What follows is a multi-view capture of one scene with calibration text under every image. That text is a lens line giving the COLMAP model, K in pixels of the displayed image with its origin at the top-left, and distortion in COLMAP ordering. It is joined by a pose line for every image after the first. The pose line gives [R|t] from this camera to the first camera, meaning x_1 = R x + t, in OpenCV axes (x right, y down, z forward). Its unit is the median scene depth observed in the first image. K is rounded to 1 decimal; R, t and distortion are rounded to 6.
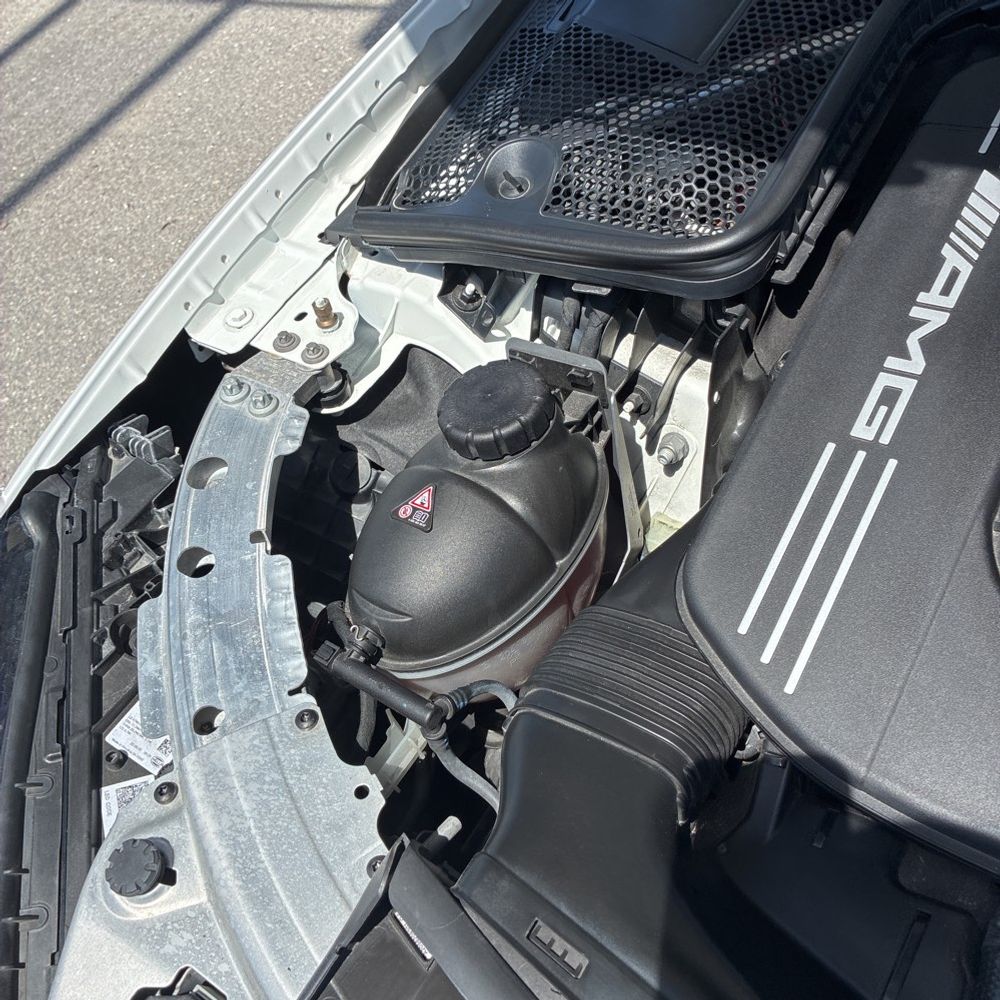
lens RADIAL K [[1027.4, 0, 500.0], [0, 1027.4, 500.0], [0, 0, 1]] dist [0.029769, -0.012396]
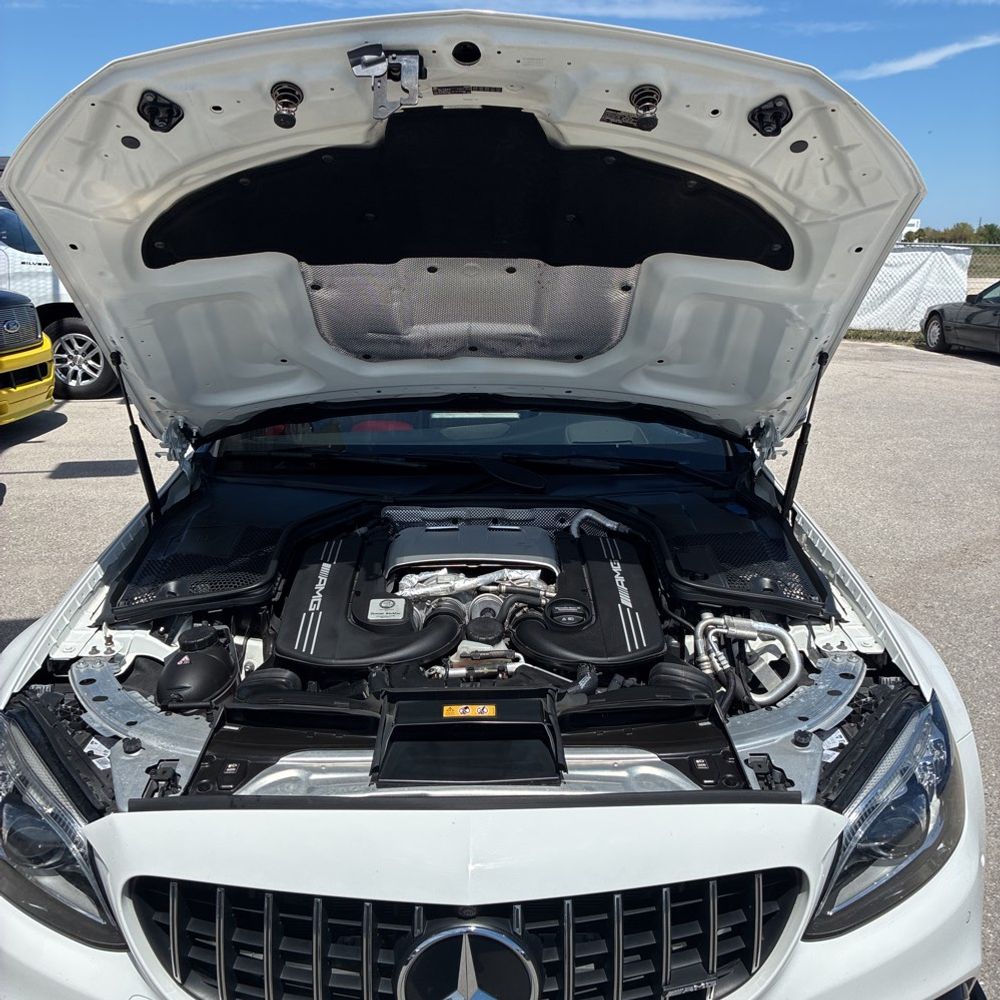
lens RADIAL K [[1027.4, 0, 500.0], [0, 1027.4, 500.0], [0, 0, 1]] dist [0.029769, -0.012396]
pose [[0.822096, -0.003663, 0.569337, -1.134239], [0.345725, 0.797722, -0.494079, 1.582411], [-0.452363, 0.603015, 0.657070, -1.884641]]
